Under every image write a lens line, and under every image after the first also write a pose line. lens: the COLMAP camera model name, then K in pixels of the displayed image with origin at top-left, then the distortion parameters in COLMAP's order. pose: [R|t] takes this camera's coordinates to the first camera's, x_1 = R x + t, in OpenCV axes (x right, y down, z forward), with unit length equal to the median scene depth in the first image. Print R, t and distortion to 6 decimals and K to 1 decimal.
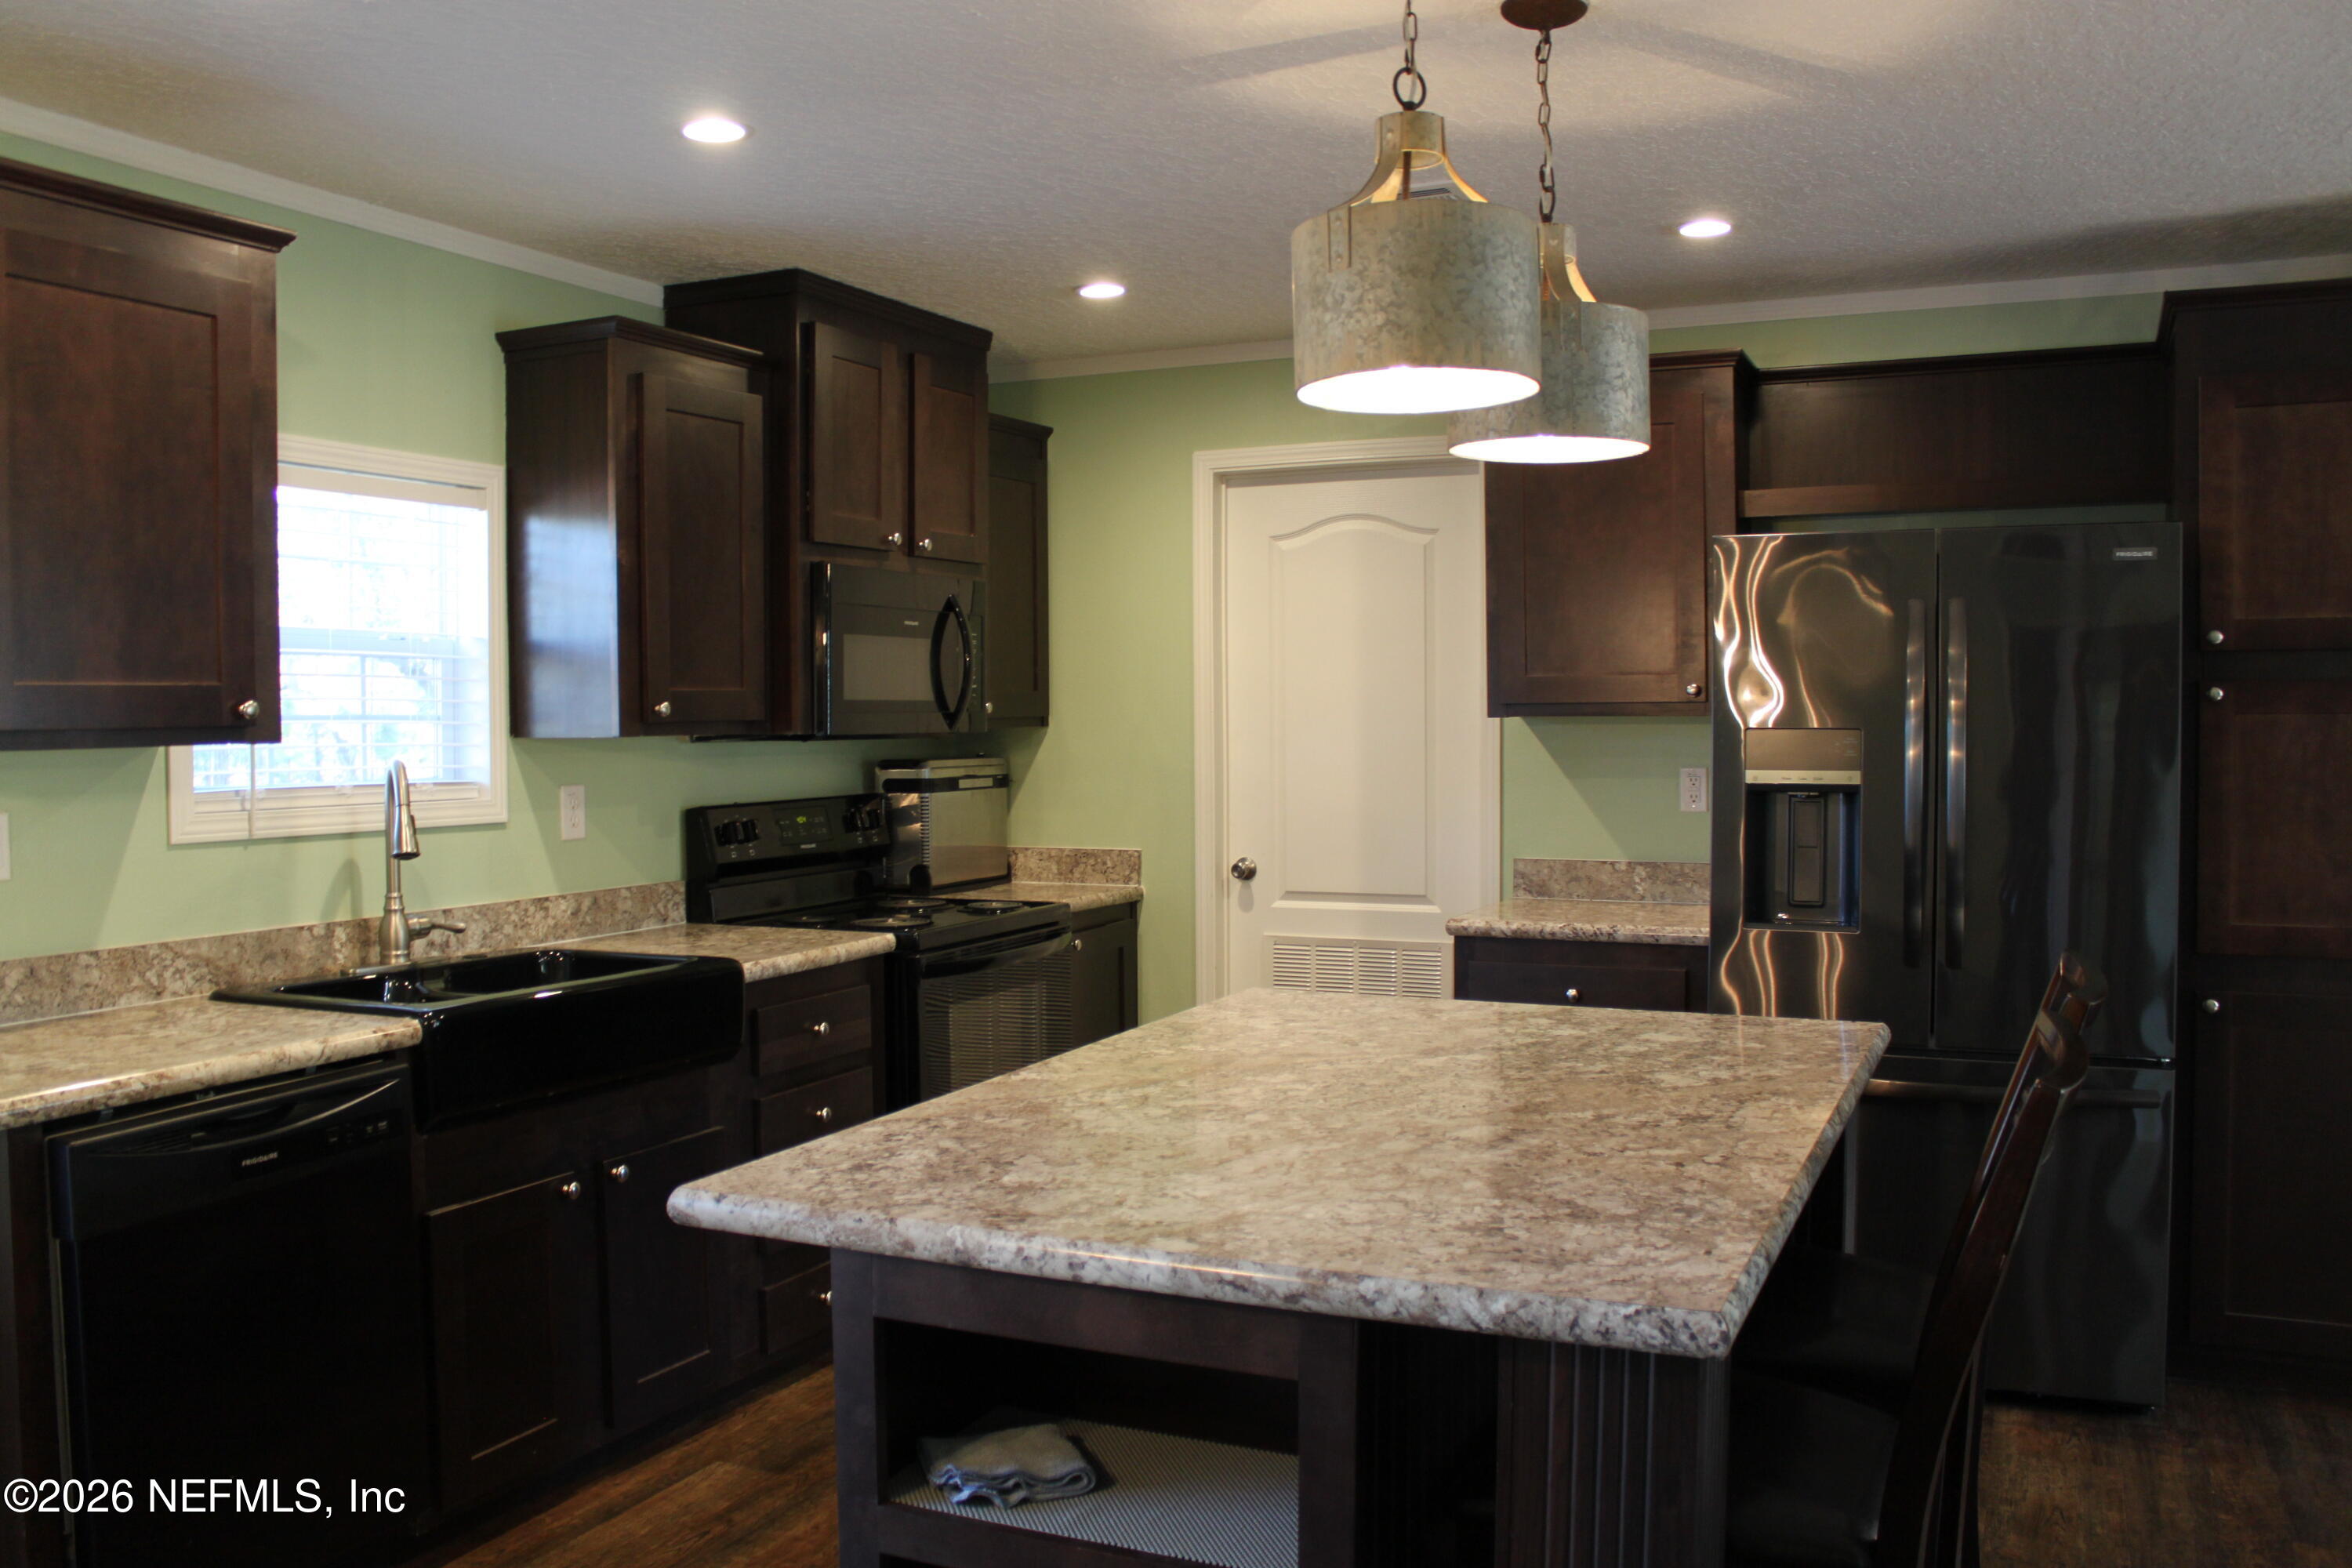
lens RADIAL K [[1994.0, 0, 1176.0], [0, 1994.0, 784.0], [0, 0, 1]] dist [-0.163166, 0.150836]
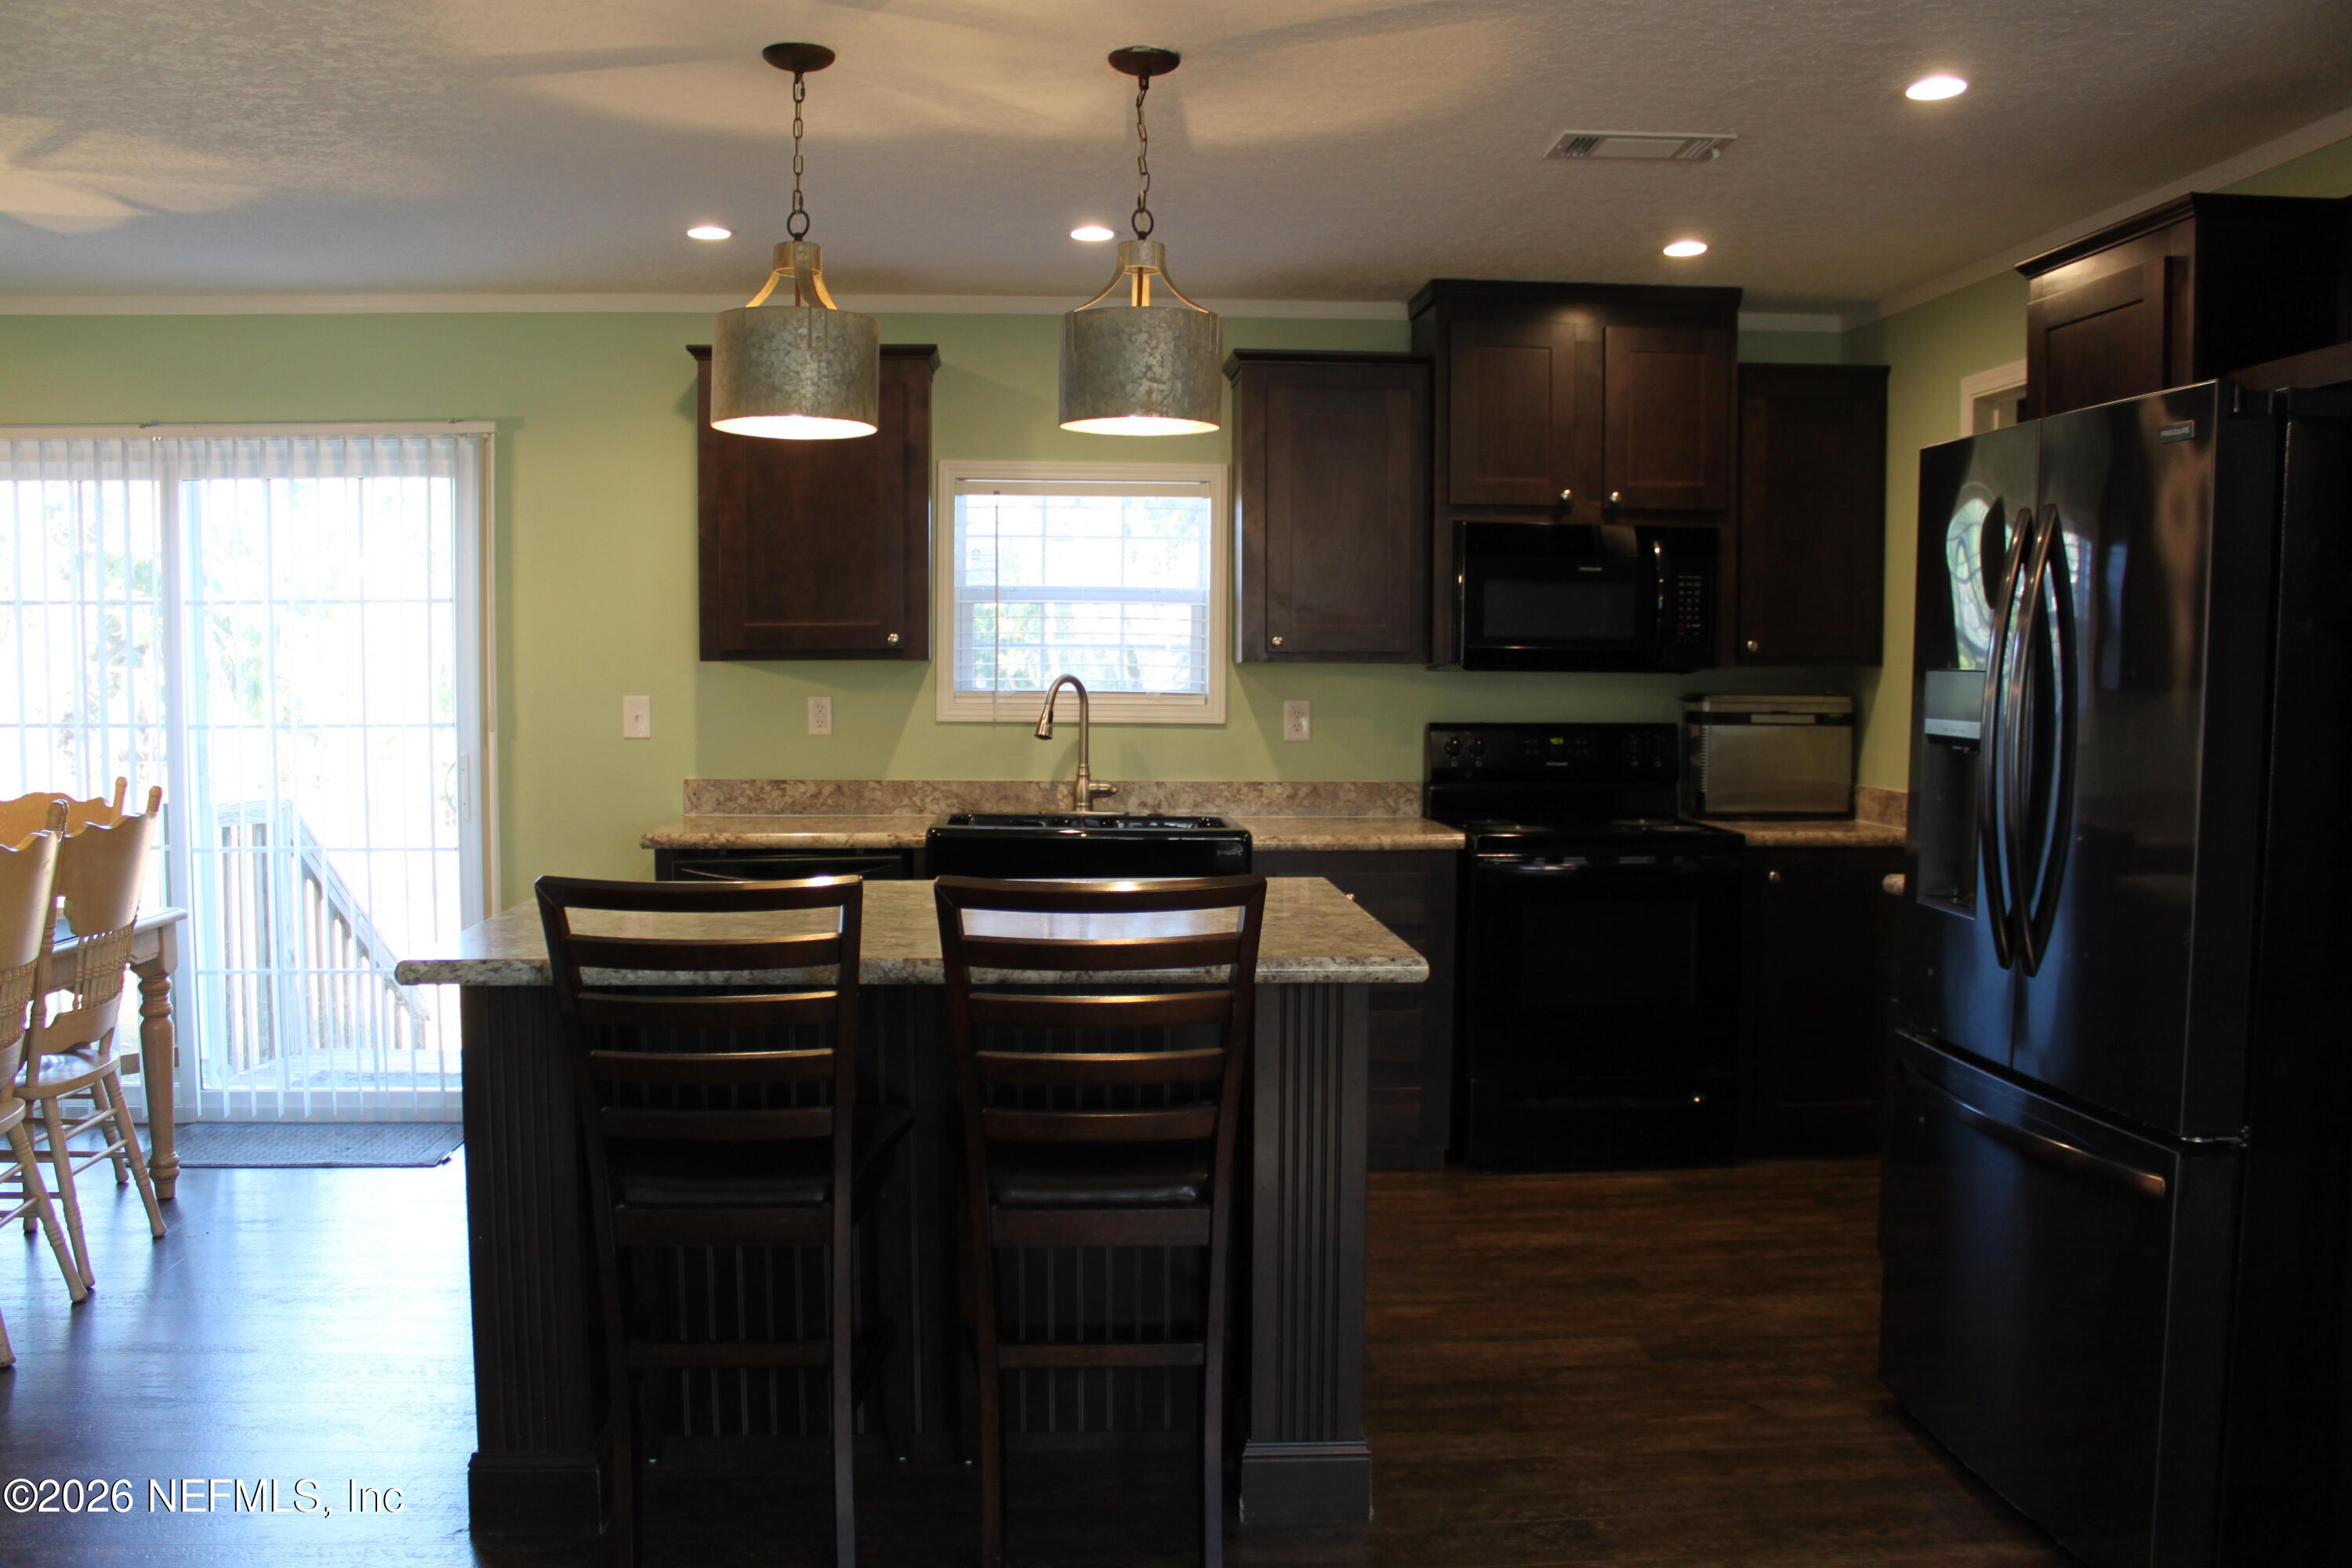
lens RADIAL K [[1999.9, 0, 1136.7], [0, 1999.9, 790.9], [0, 0, 1]] dist [-0.160529, 0.153868]
pose [[0.467609, 0.068989, -0.881239, 0.869307], [-0.039543, 0.997584, 0.057115, -0.011302], [0.883051, 0.008140, 0.469207, 0.288624]]
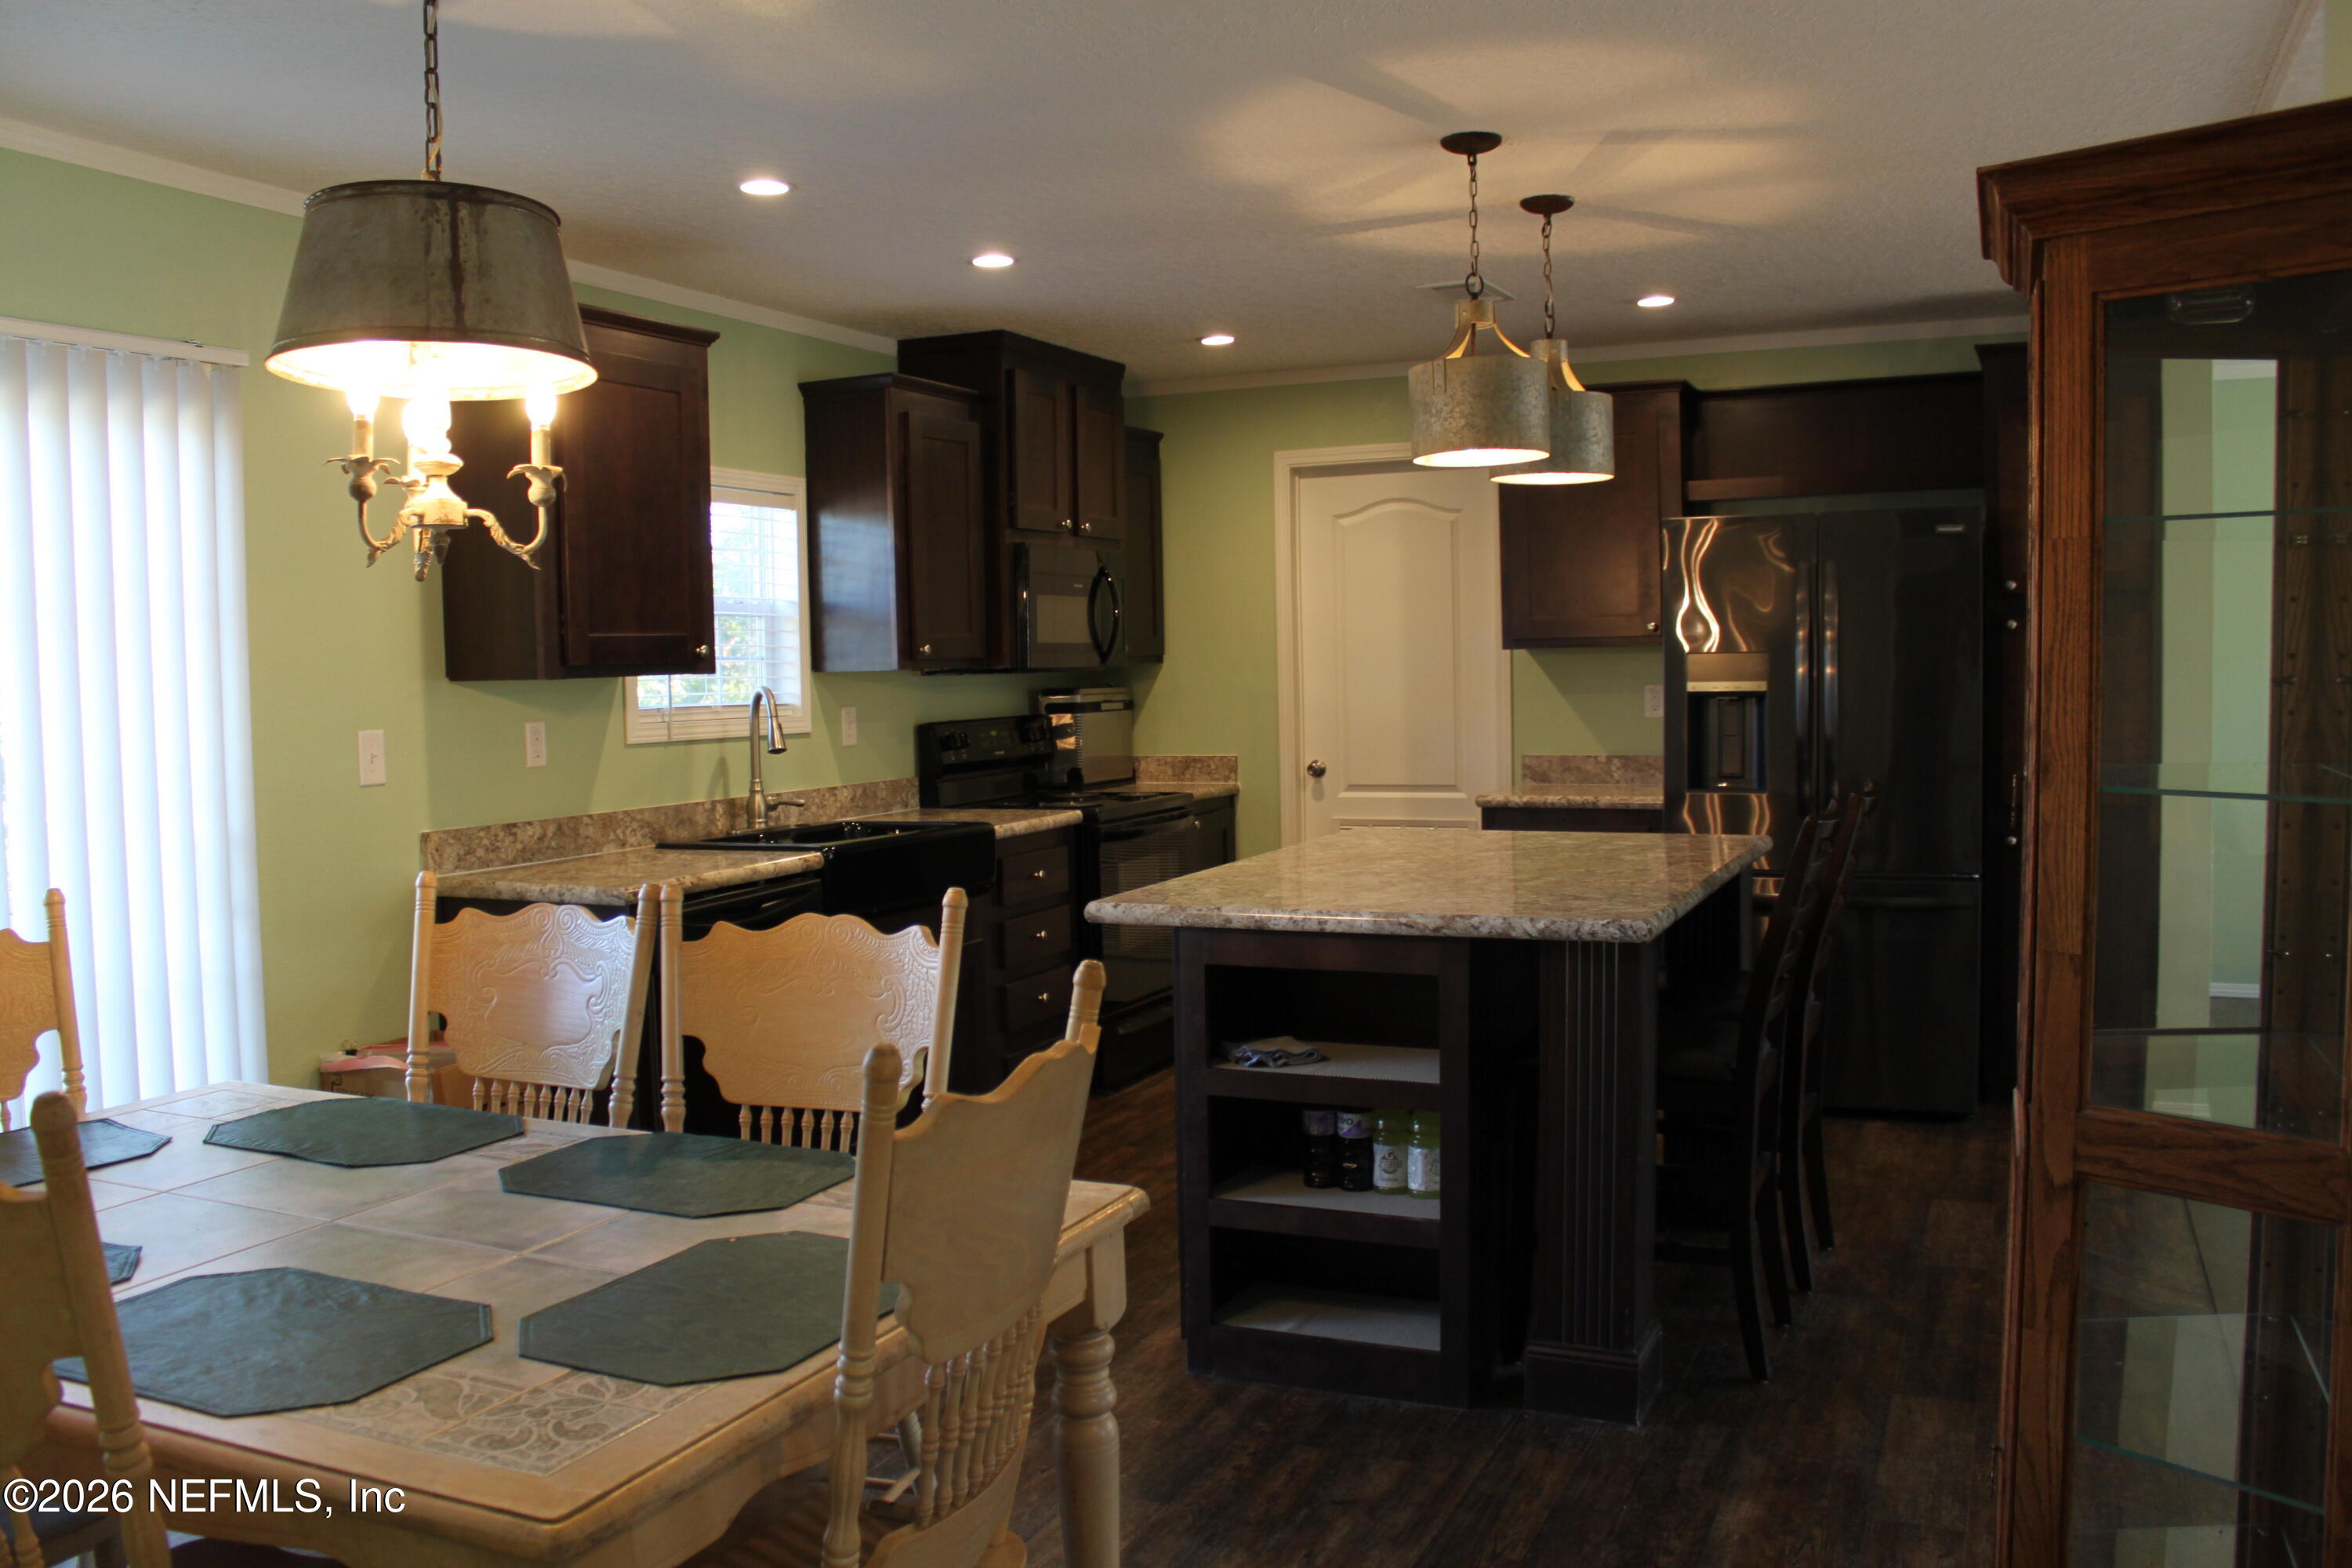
lens RADIAL K [[1994.0, 0, 1176.0], [0, 1994.0, 784.0], [0, 0, 1]] dist [-0.163166, 0.150836]
pose [[0.999860, -0.015239, 0.006868, -0.090803], [0.015061, 0.999565, 0.025353, 0.024244], [-0.007252, -0.025246, 0.999655, -0.421773]]
